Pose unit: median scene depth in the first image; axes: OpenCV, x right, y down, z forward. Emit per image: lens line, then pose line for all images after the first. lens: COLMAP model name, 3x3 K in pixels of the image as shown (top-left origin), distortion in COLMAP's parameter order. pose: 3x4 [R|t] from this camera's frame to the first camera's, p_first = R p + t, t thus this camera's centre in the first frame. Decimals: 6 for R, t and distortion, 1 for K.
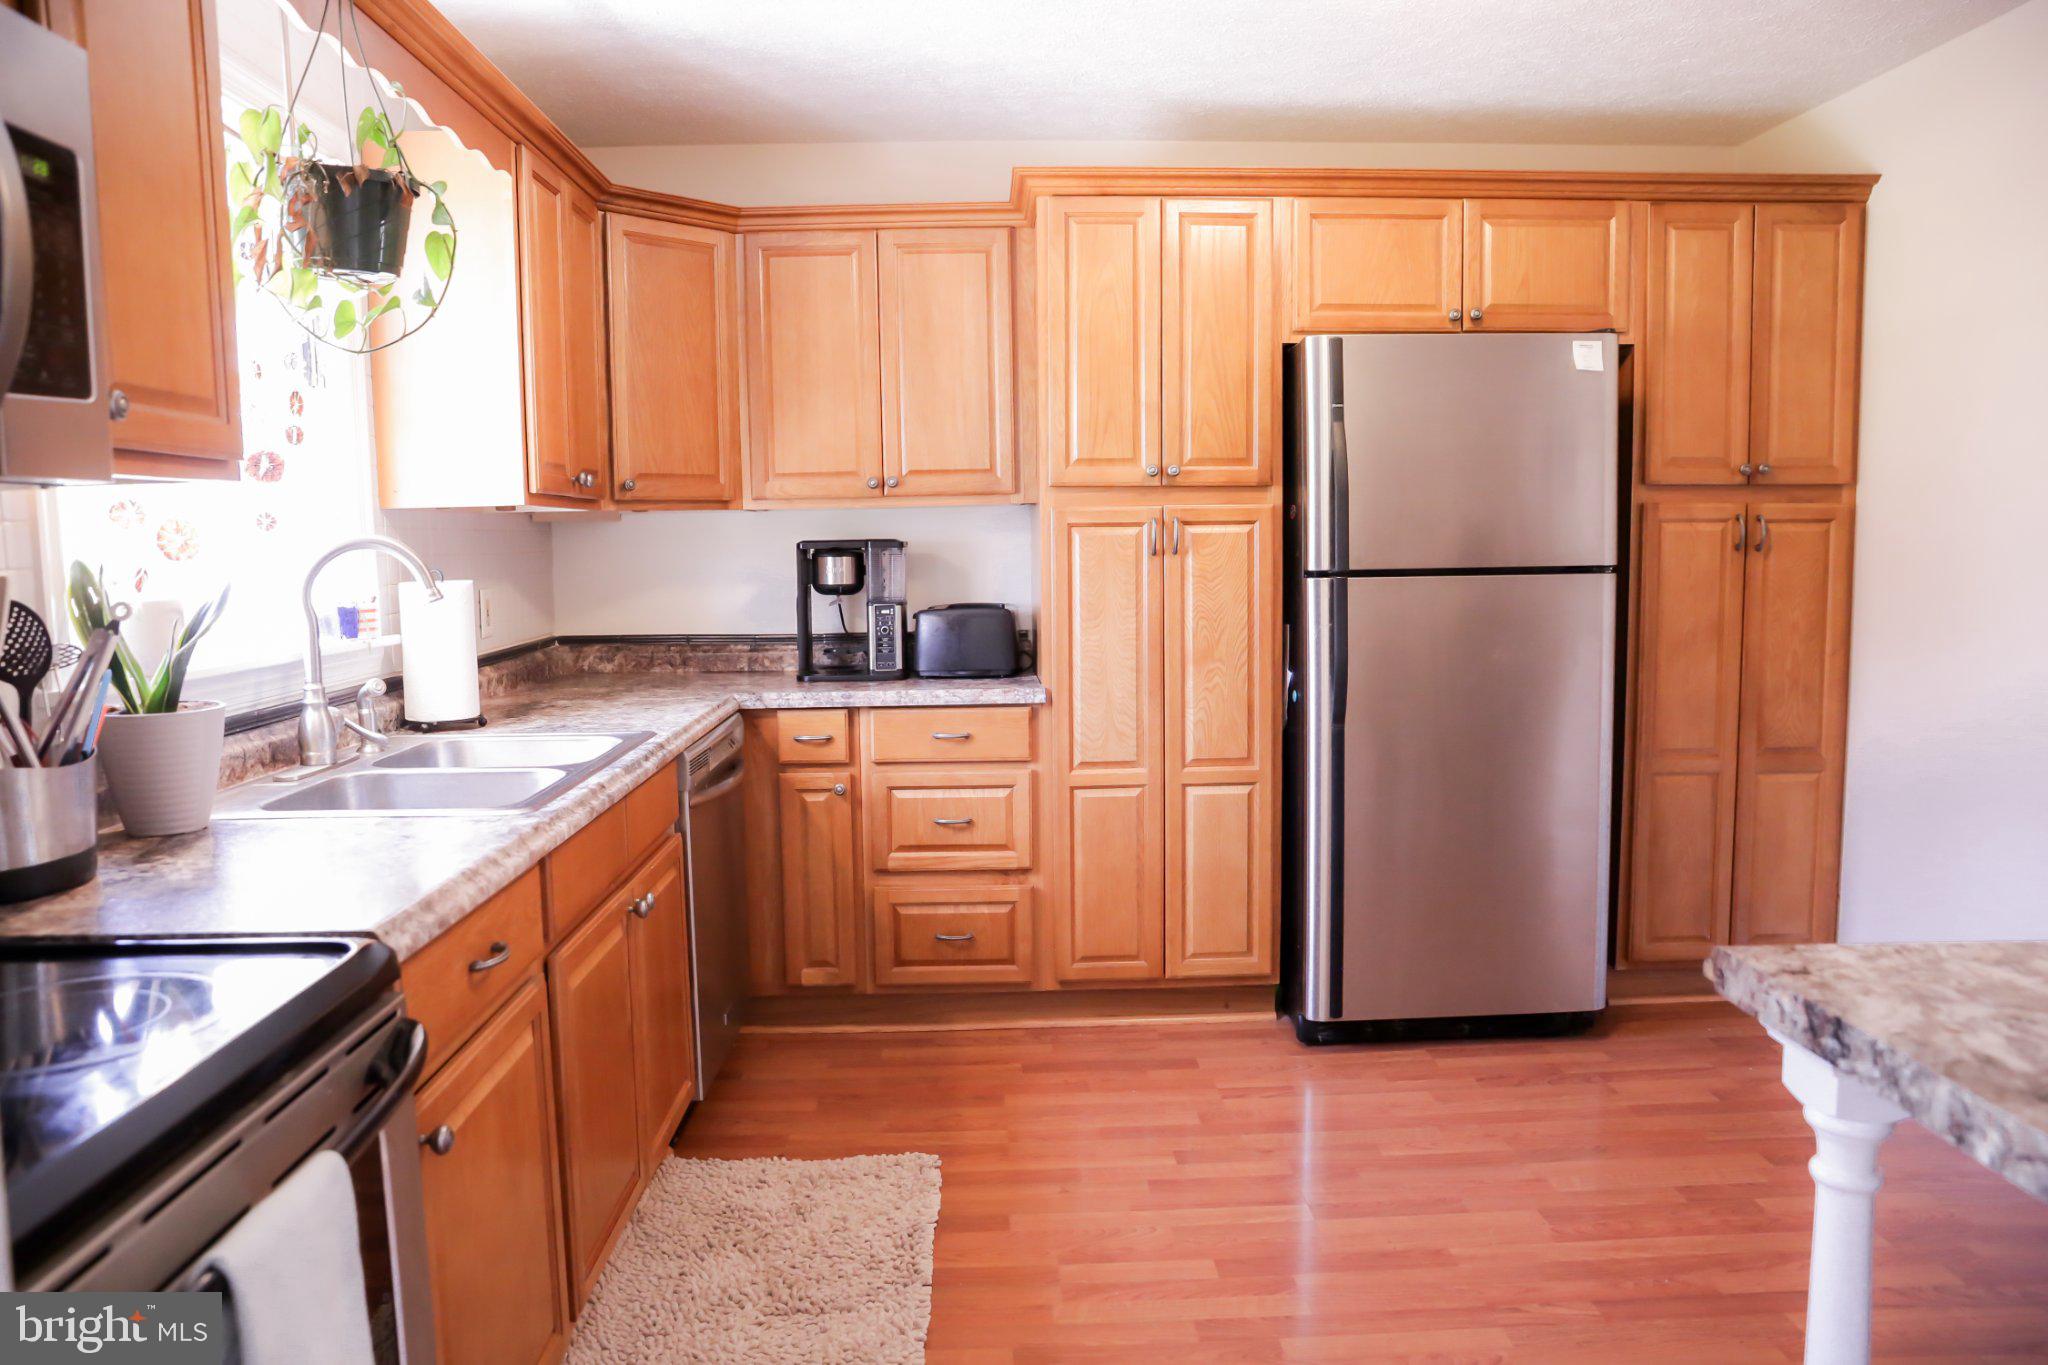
lens RADIAL K [[1398.1, 0, 1022.5], [0, 1398.1, 667.6], [0, 0, 1]] dist [-0.108507, 0.087723]
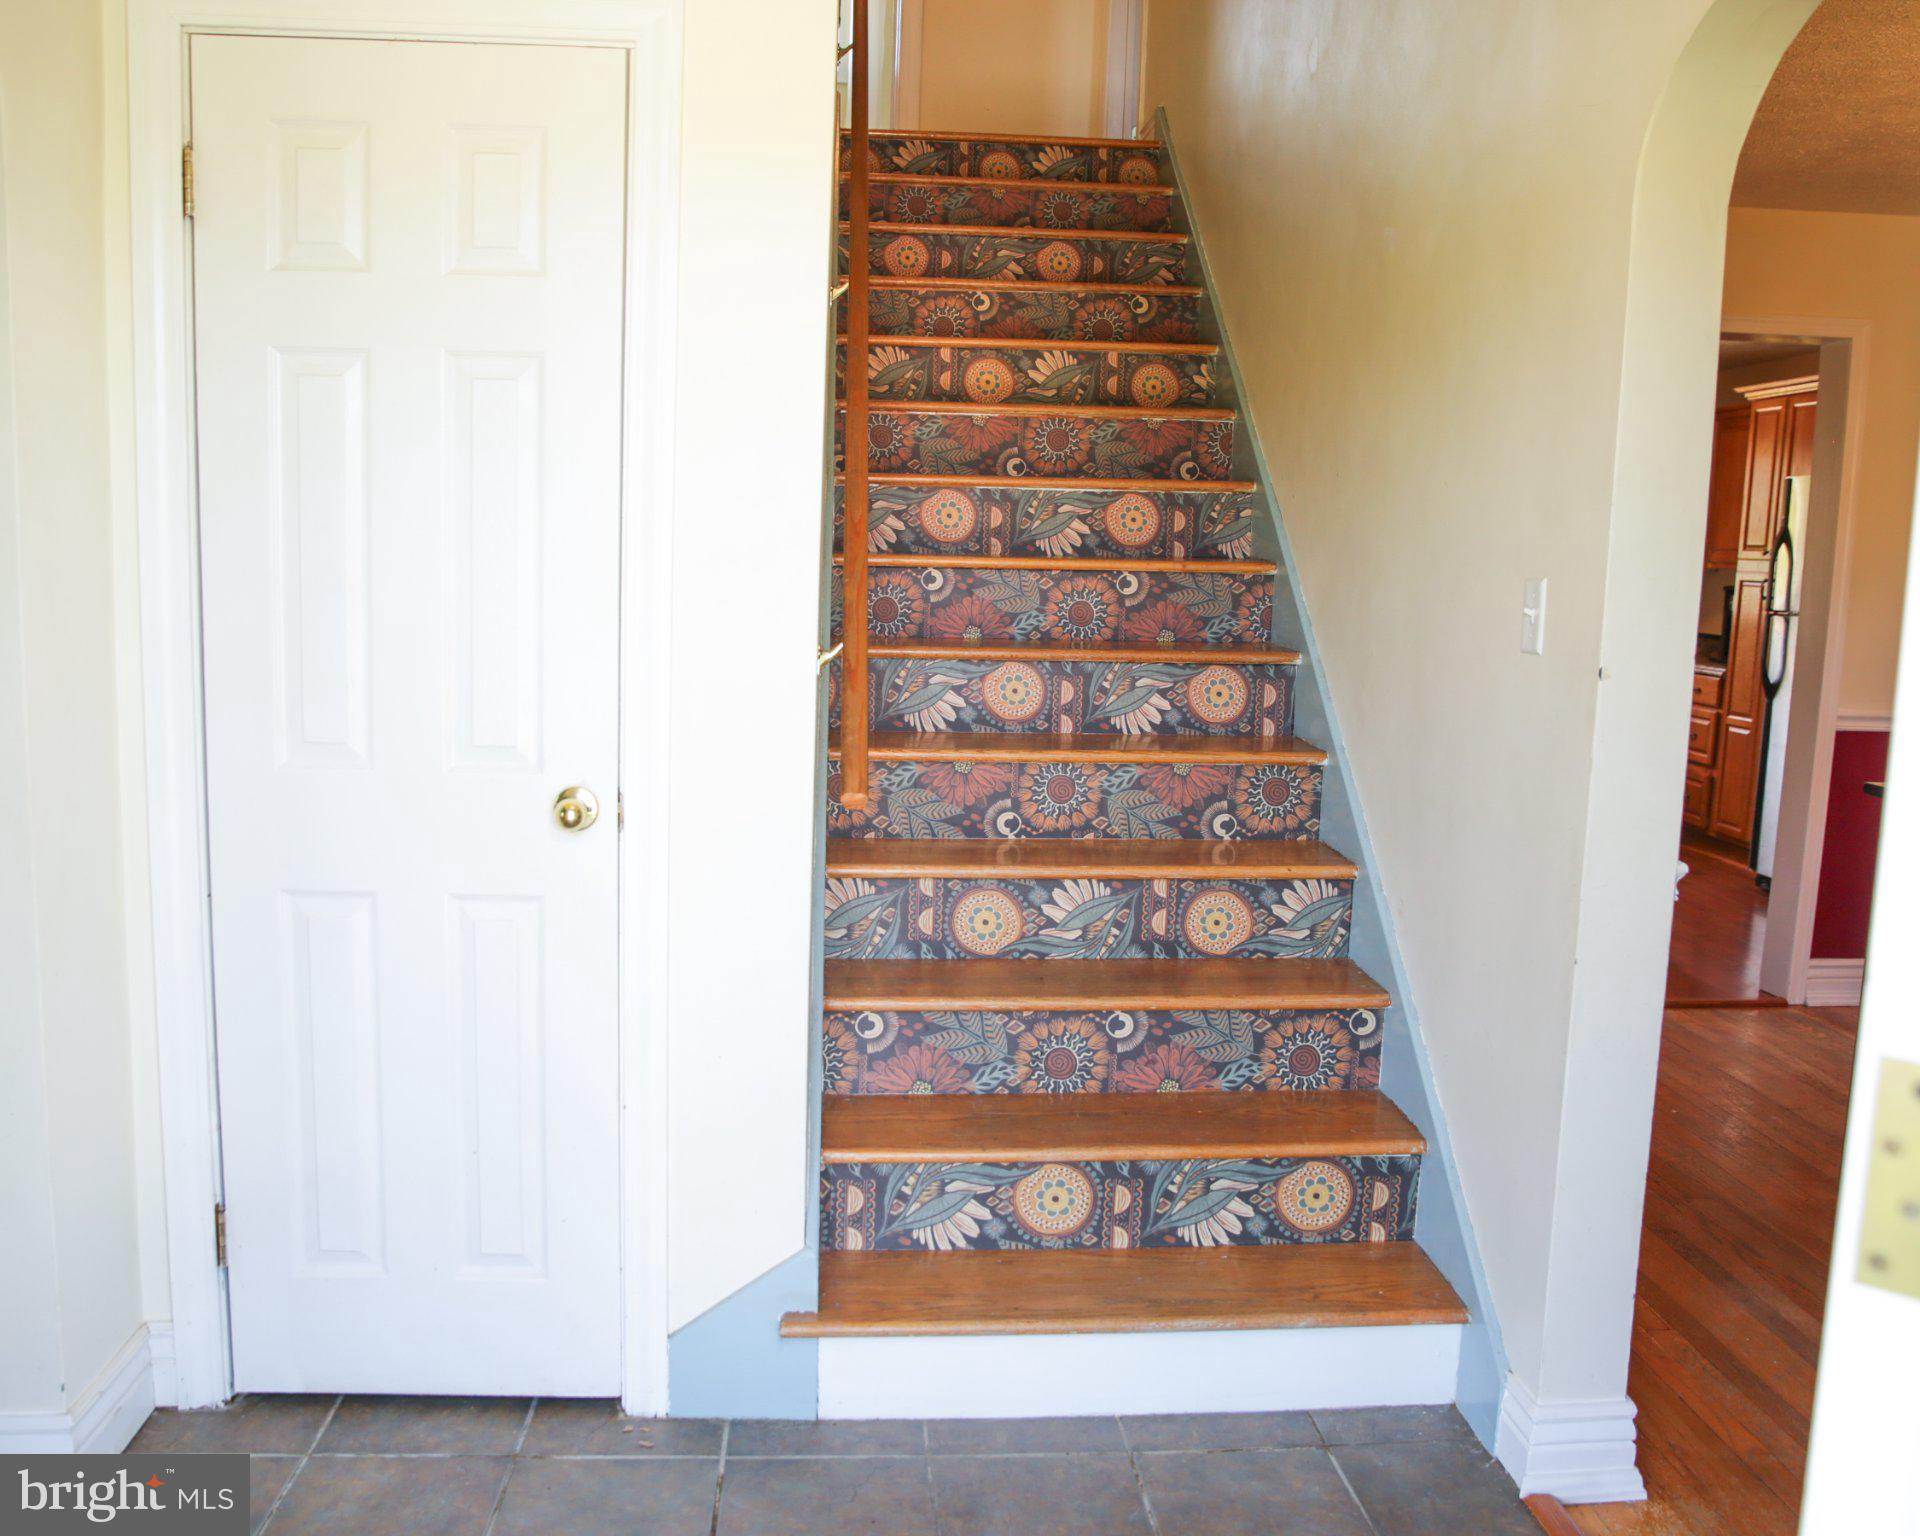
lens RADIAL K [[1593.4, 0, 933.7], [0, 1593.4, 765.8], [0, 0, 1]] dist [-0.060066, 0.001567]
pose [[0.034584, 0.150785, -0.987961, 2.209562], [-0.120149, 0.982010, 0.145671, -0.038912], [0.992153, 0.113665, 0.052079, -0.140021]]
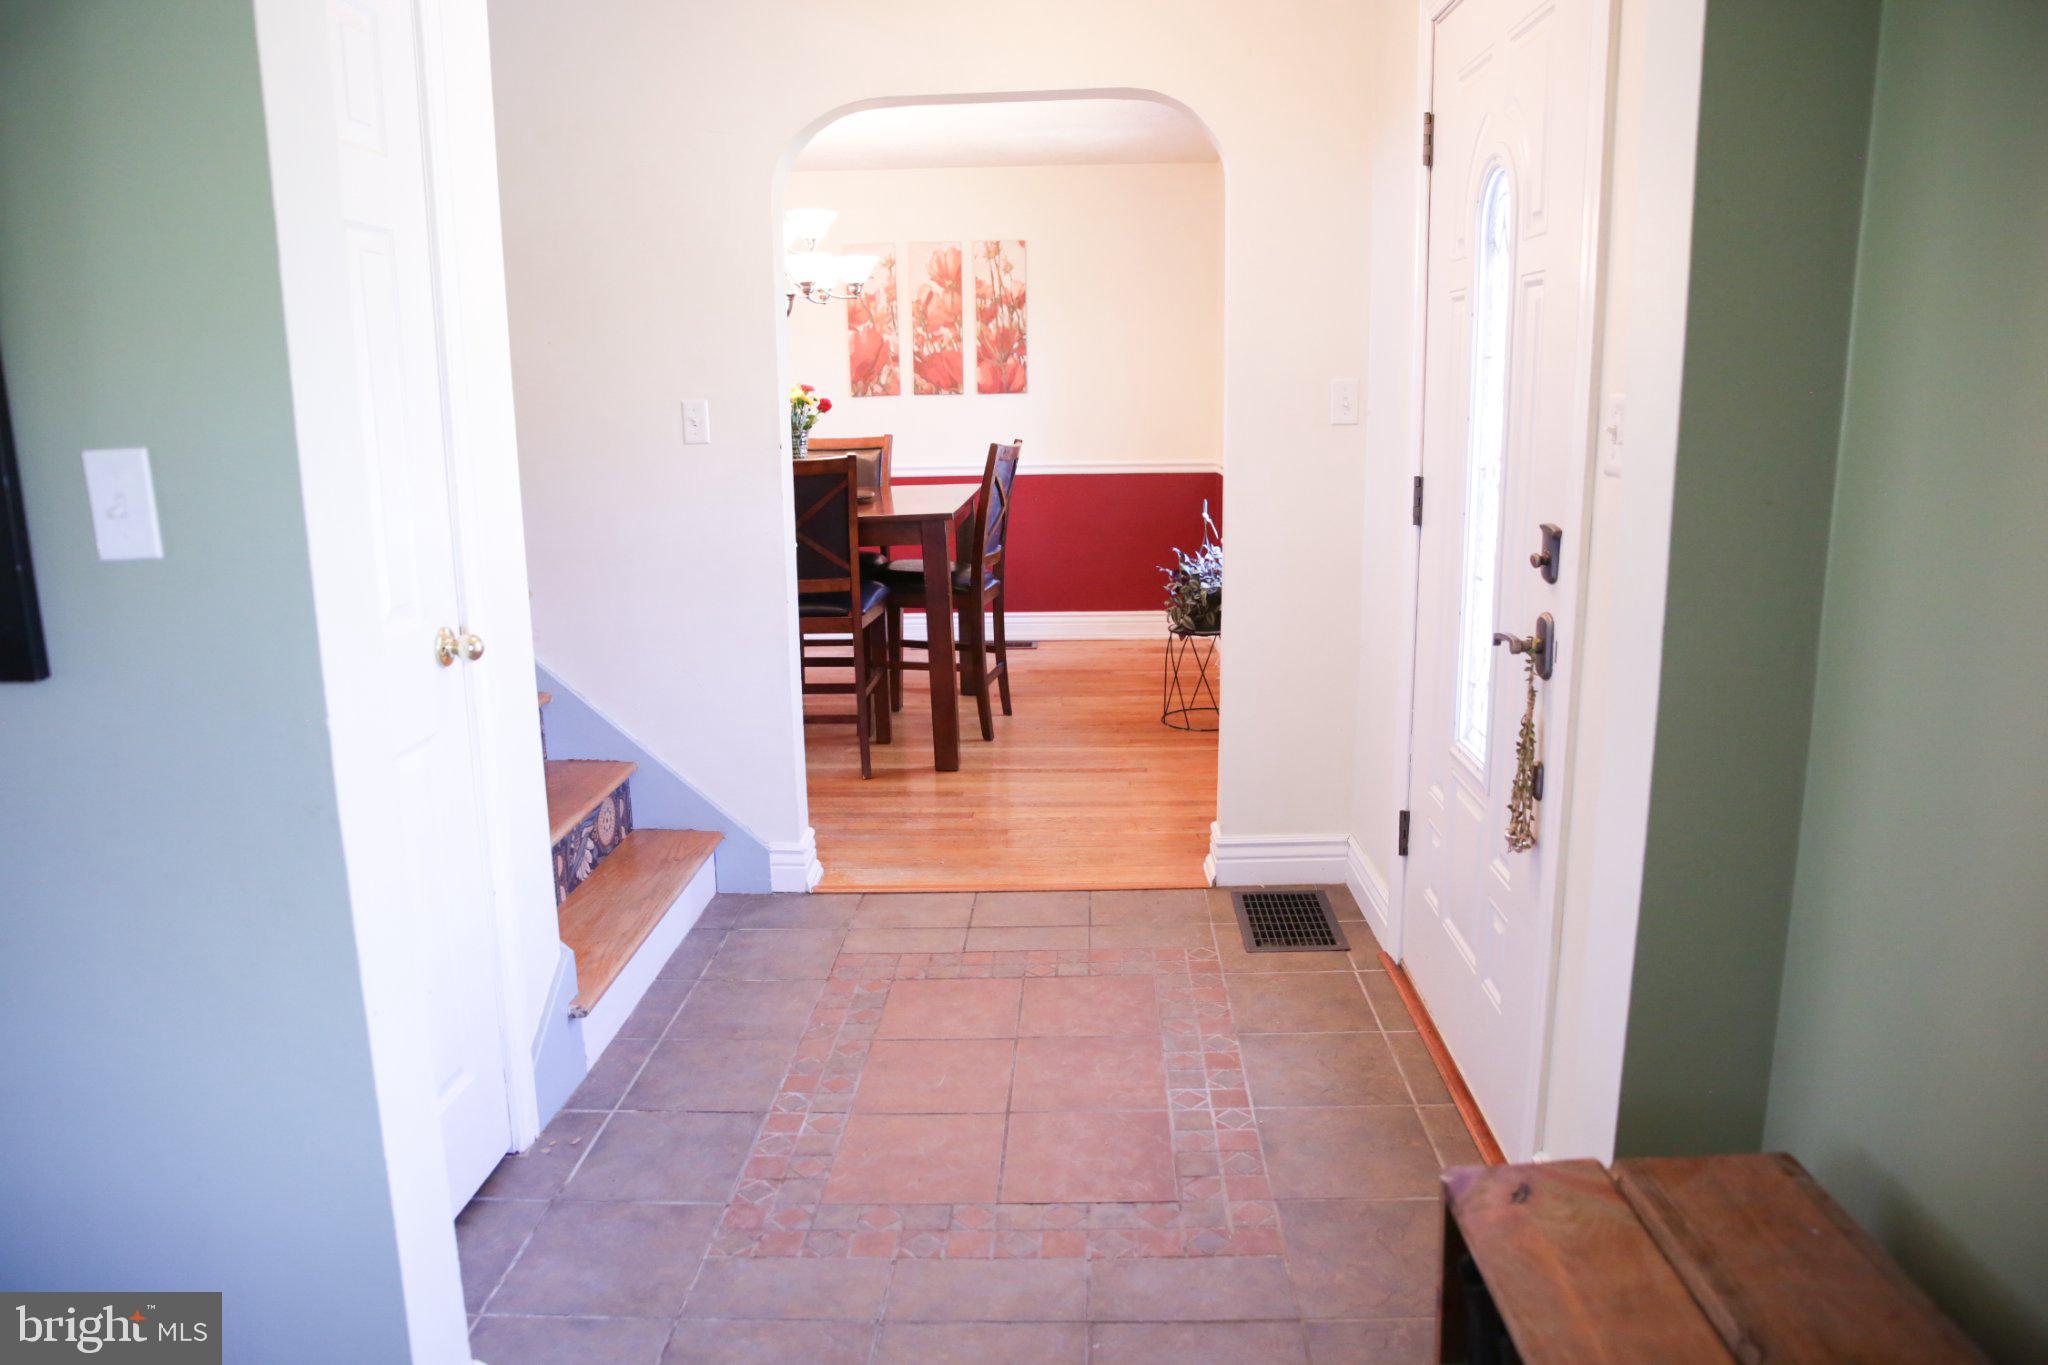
lens RADIAL K [[1398.1, 0, 1022.5], [0, 1398.1, 667.6], [0, 0, 1]] dist [-0.108507, 0.087723]
pose [[0.996183, 0.019109, -0.085169, 1.822104], [-0.009521, 0.993709, 0.111592, 0.038552], [0.086766, -0.110355, 0.990098, -0.981893]]
